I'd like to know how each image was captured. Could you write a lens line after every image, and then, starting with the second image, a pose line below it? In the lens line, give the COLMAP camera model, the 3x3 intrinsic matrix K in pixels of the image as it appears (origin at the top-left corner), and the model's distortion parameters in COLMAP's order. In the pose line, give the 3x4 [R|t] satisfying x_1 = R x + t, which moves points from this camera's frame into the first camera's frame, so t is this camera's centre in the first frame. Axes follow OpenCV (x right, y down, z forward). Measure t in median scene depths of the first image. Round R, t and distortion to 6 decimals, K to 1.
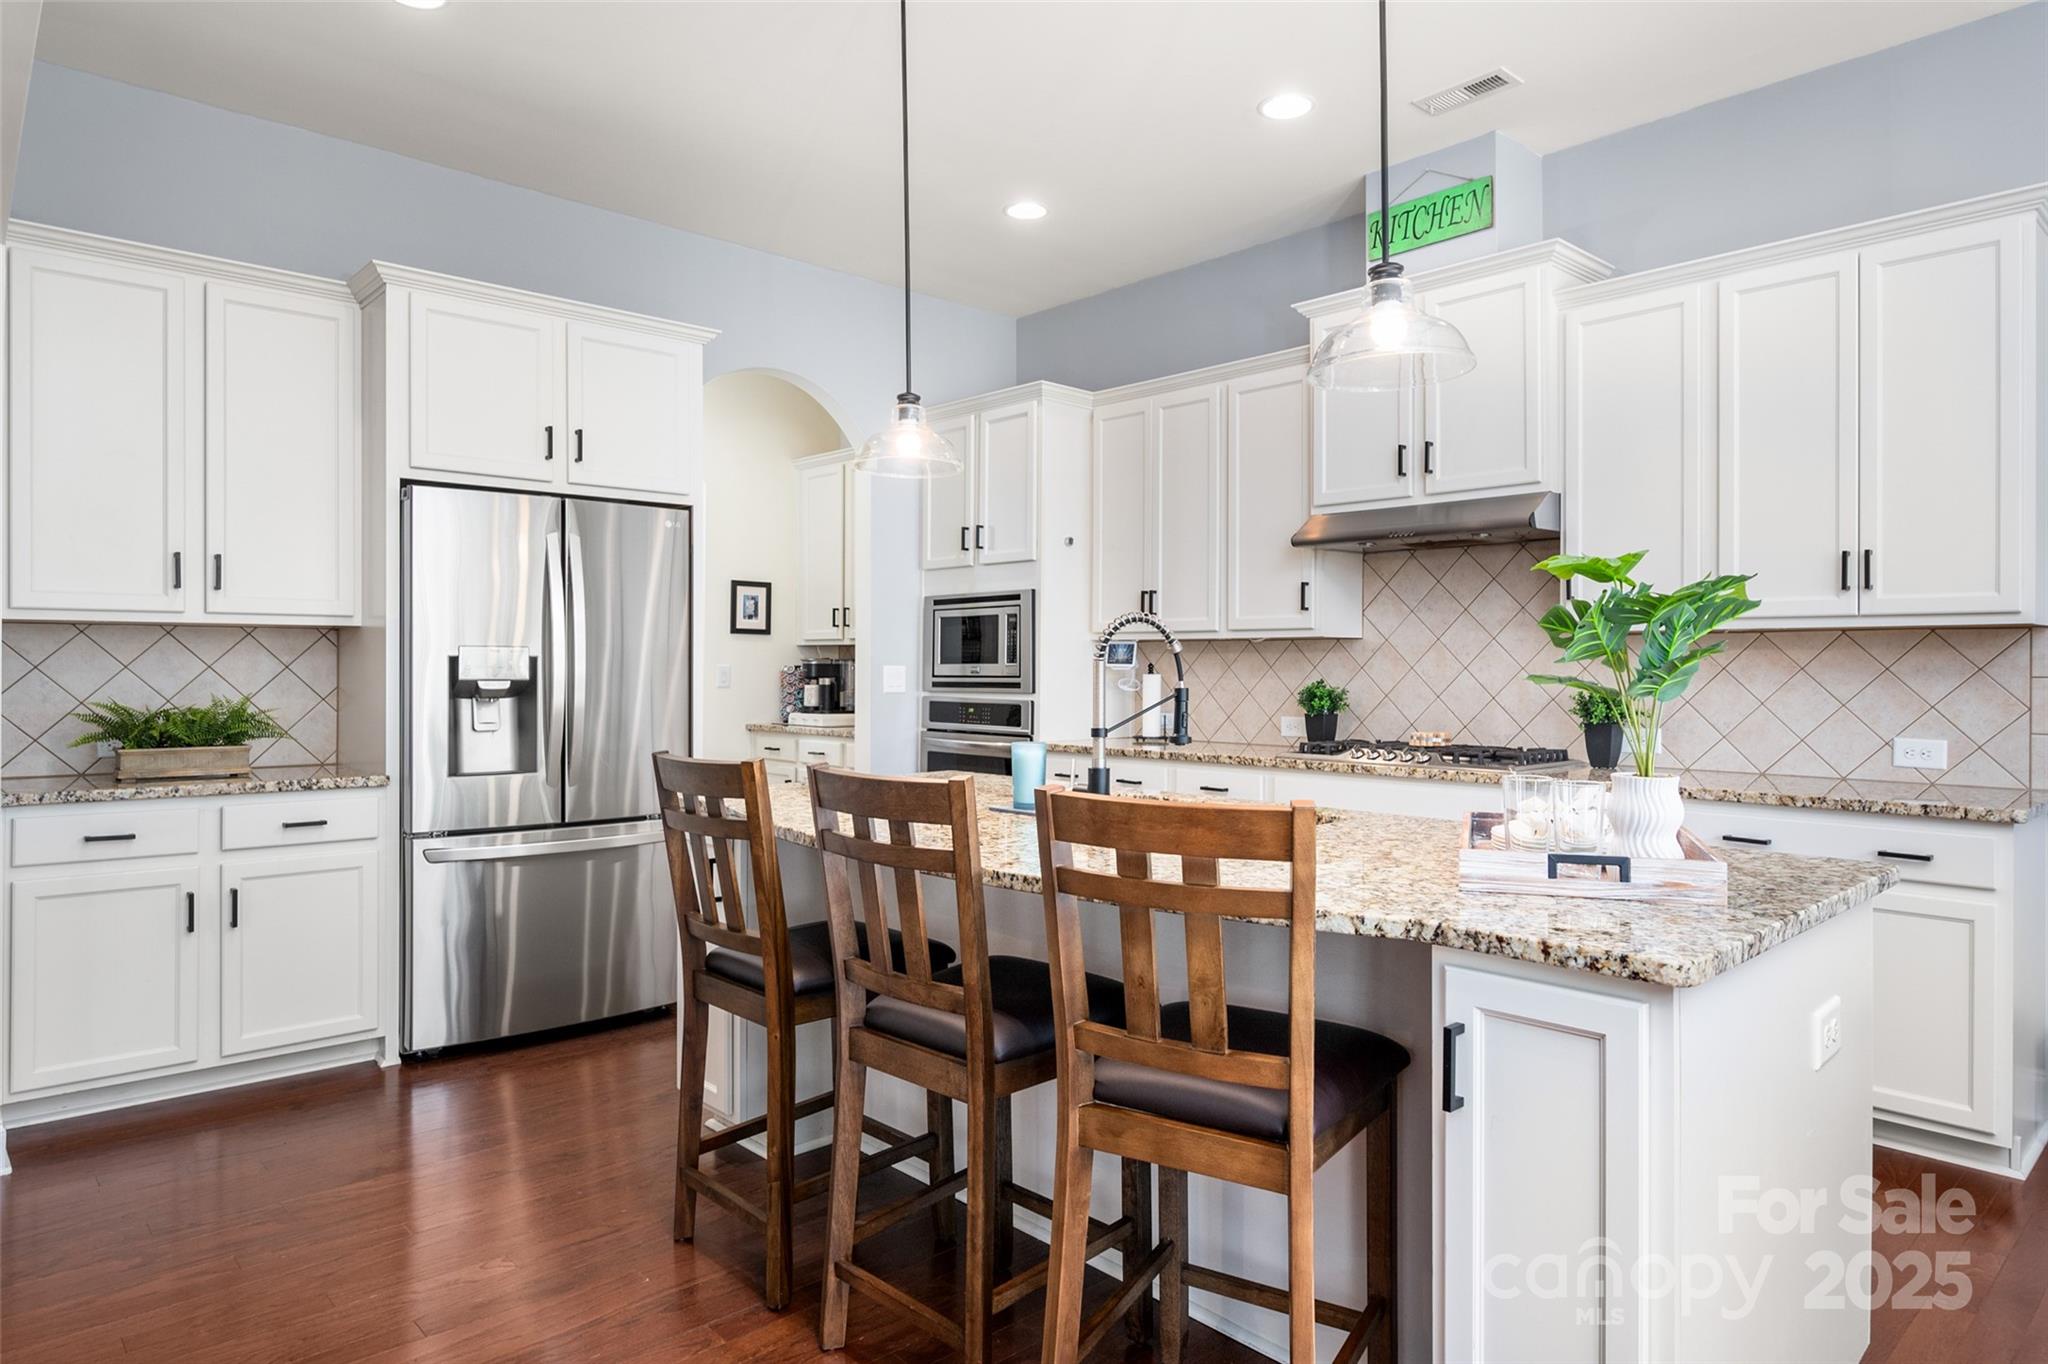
lens RADIAL K [[1240.6, 0, 1019.3], [0, 1240.6, 674.0], [0, 0, 1]] dist [0.003595, 0.002052]
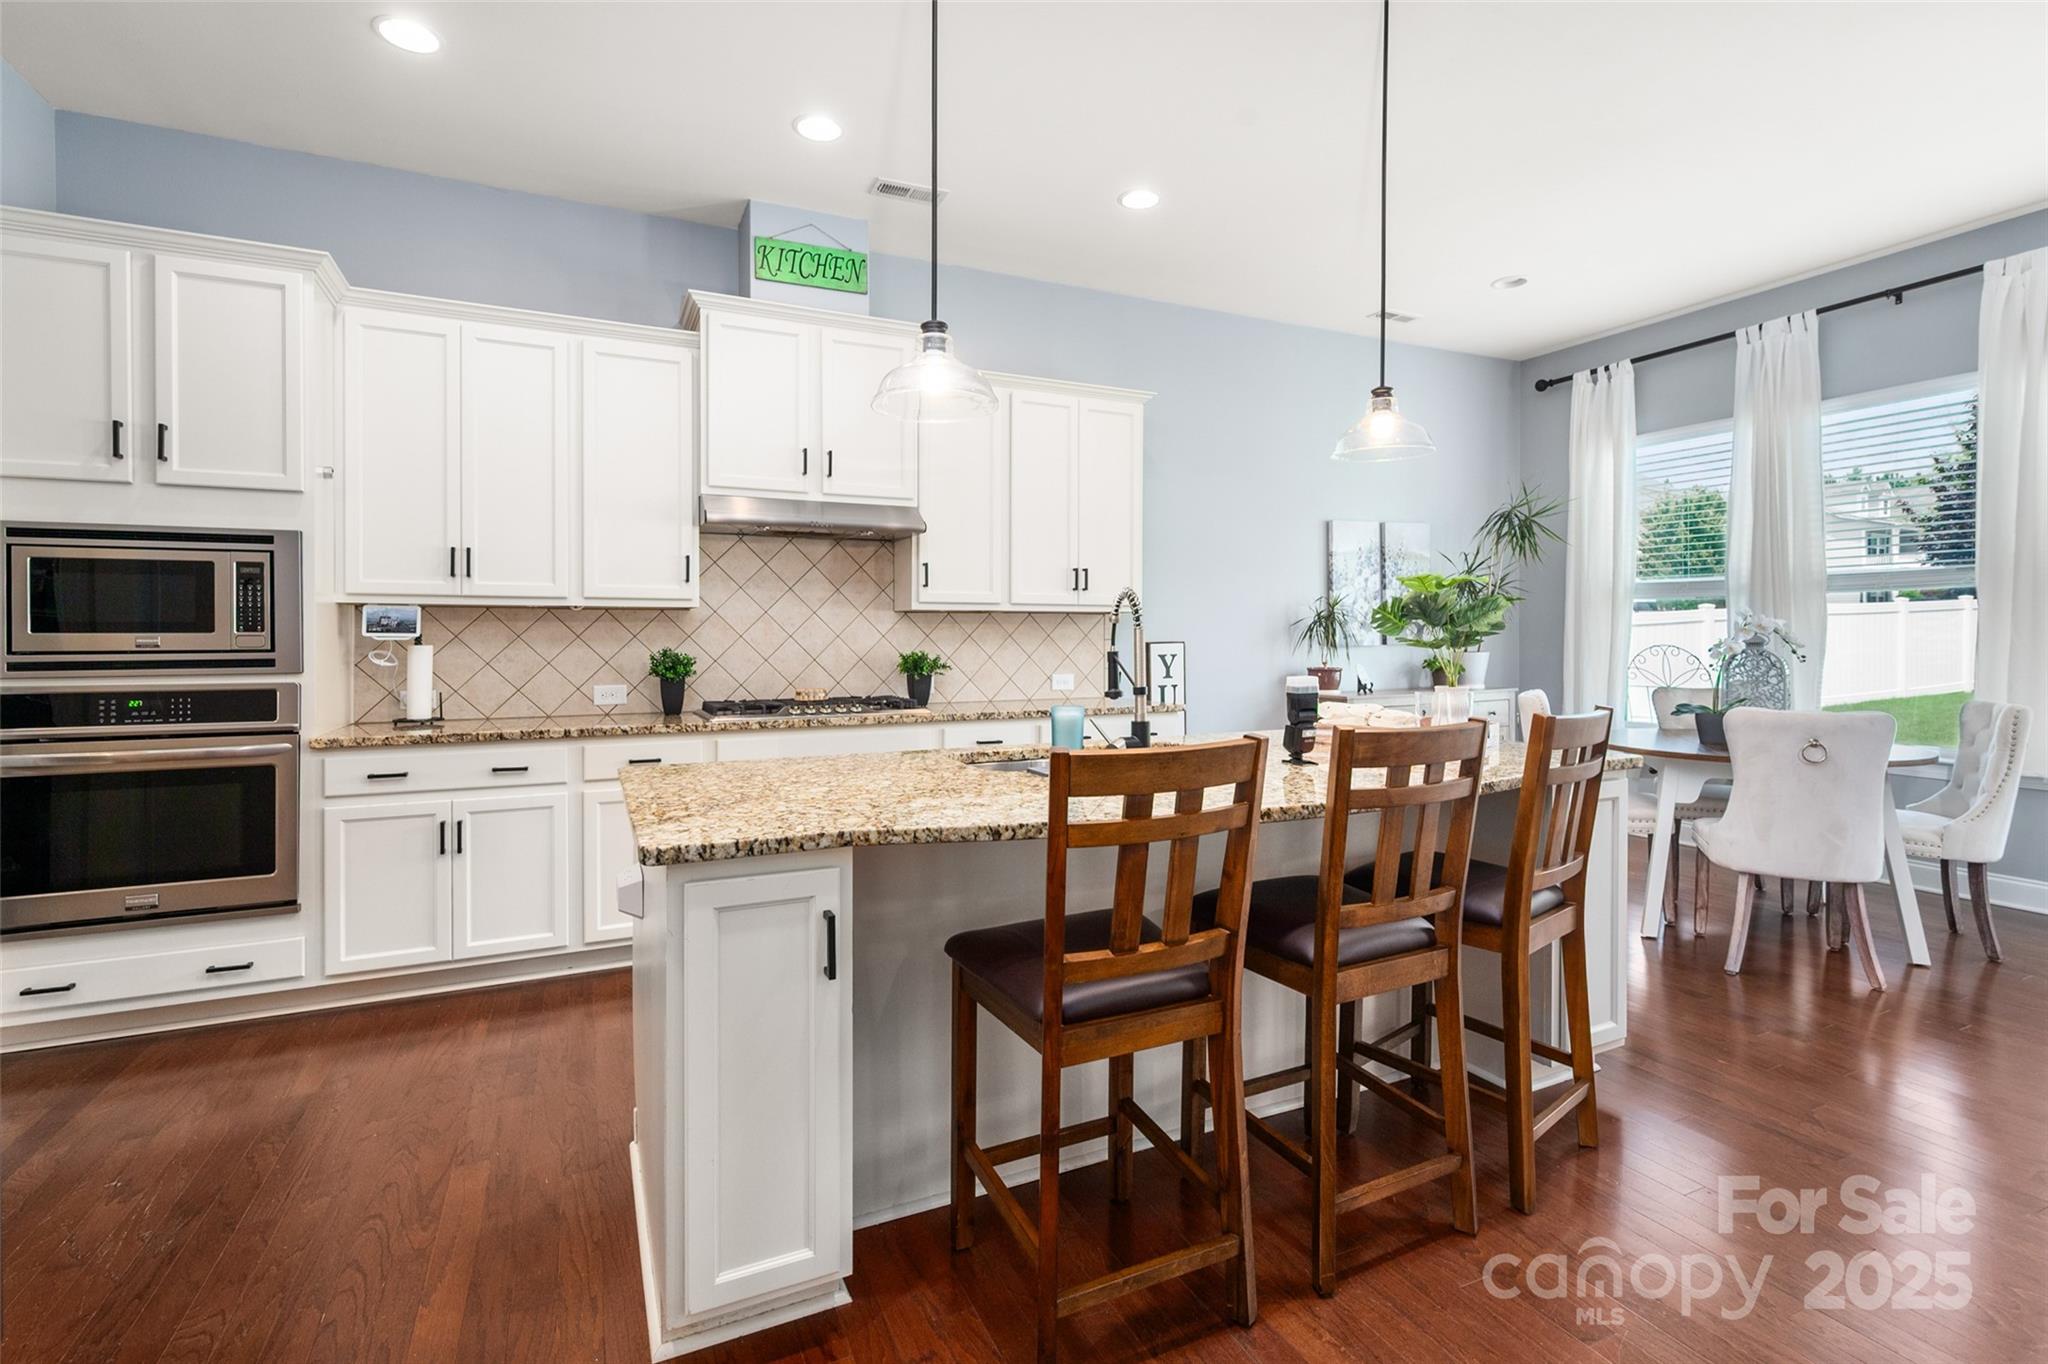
lens RADIAL K [[942.1, 0, 1034.4], [0, 942.1, 647.5], [0, 0, 1]] dist [0.002943, -0.001599]
pose [[0.296861, -0.015809, 0.954790, -0.442525], [0.008129, 0.999869, 0.014028, -0.004265], [-0.954886, 0.003597, 0.296951, 0.471380]]
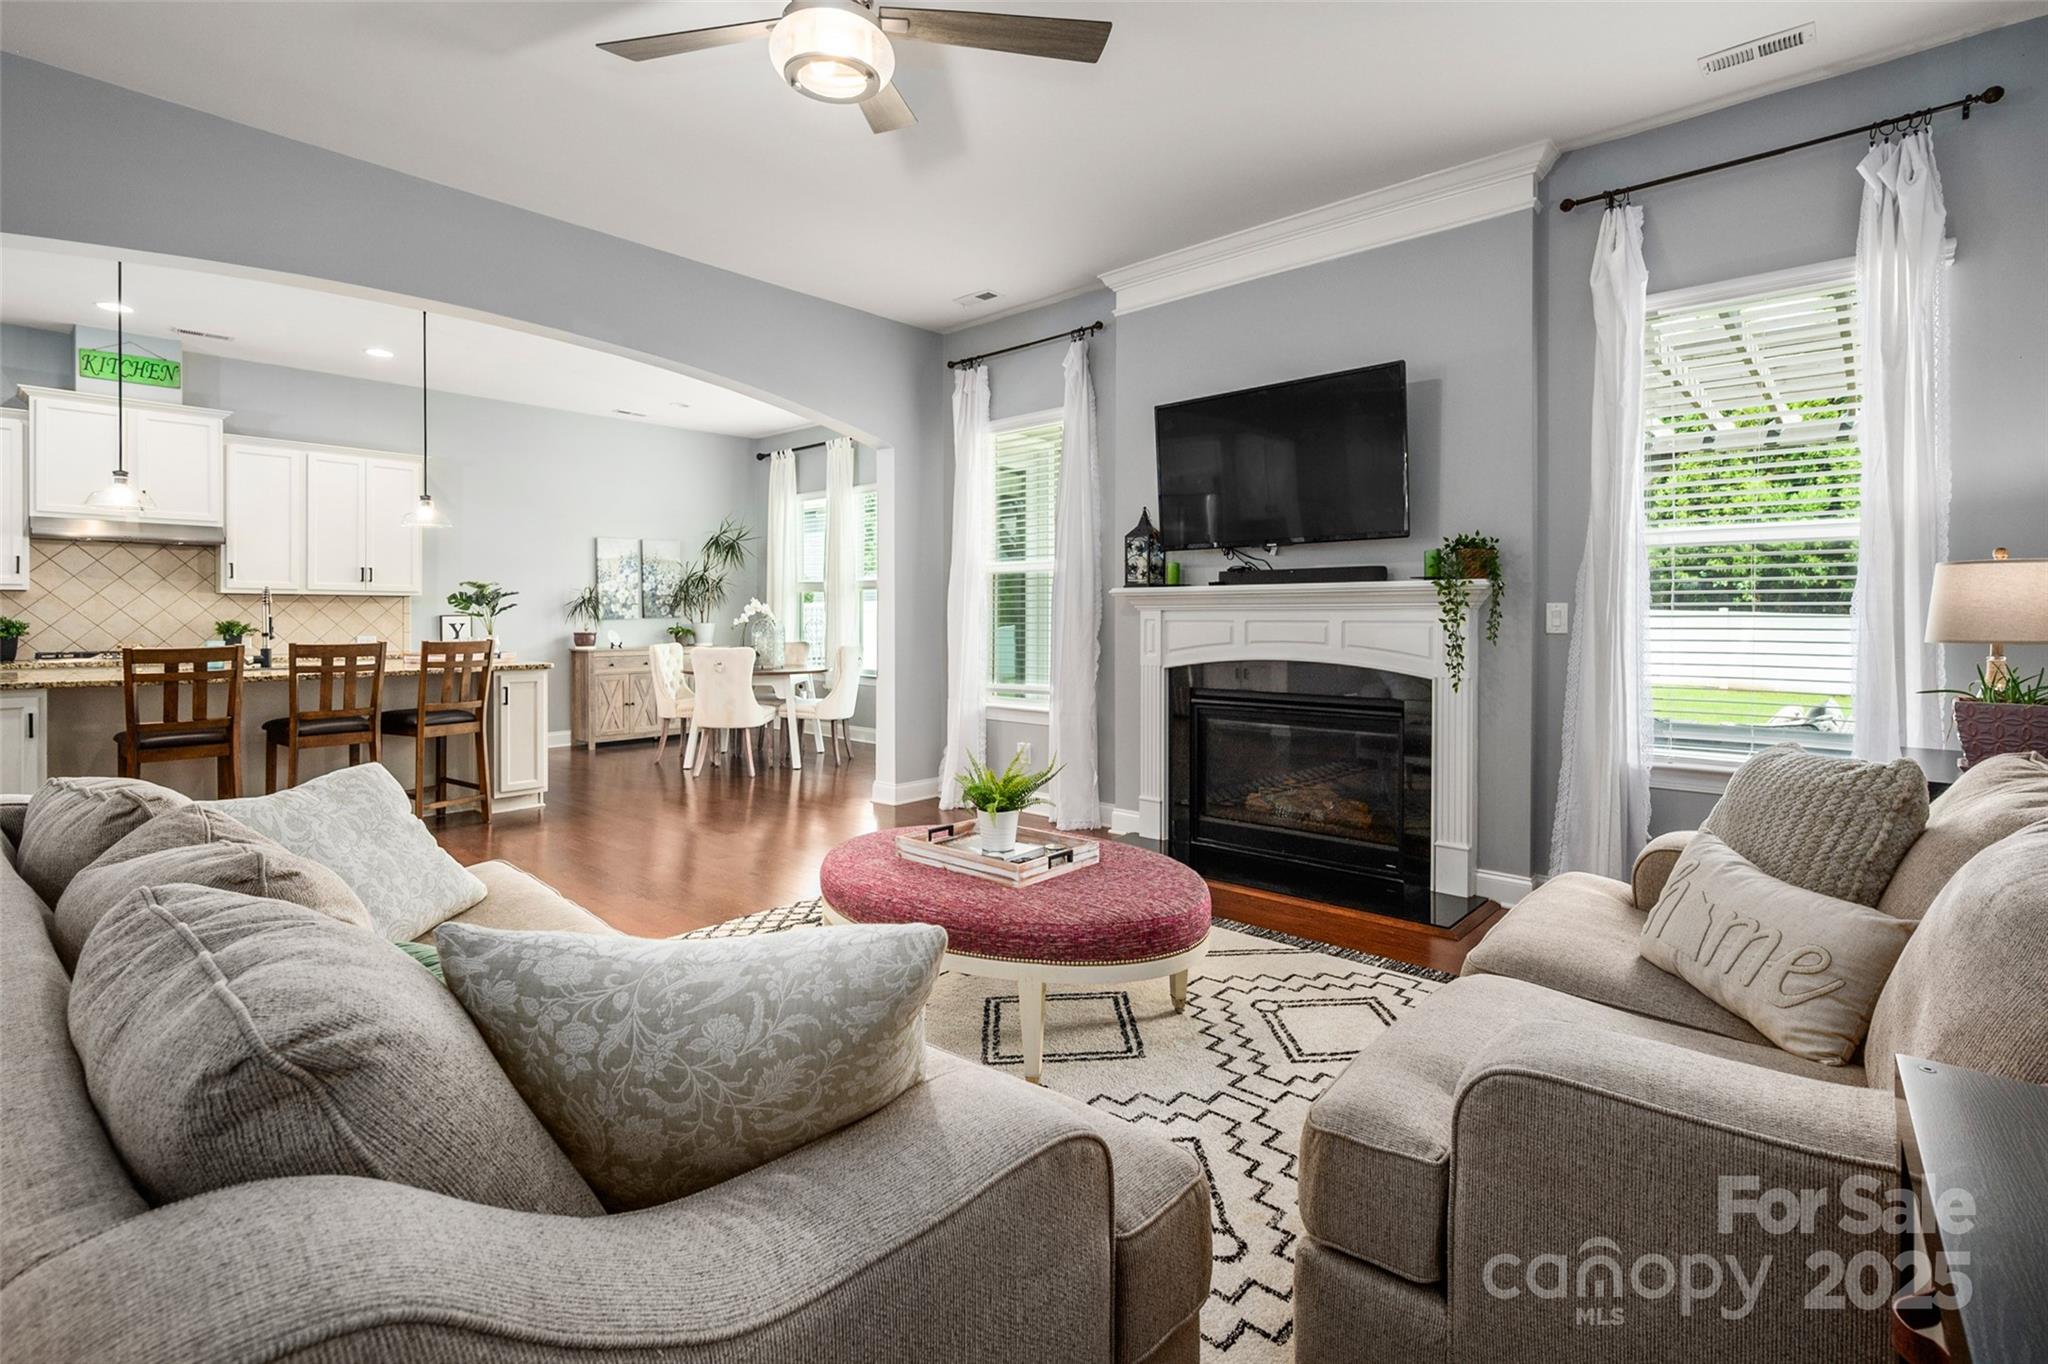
lens RADIAL K [[942.1, 0, 1038.3], [0, 942.1, 625.1], [0, 0, 1]] dist [0.002943, -0.001599]
pose [[-0.097324, -0.014306, 0.995150, -1.102615], [0.002036, 0.999892, 0.014574, 0.000976], [-0.995251, 0.003444, -0.097284, -0.197555]]
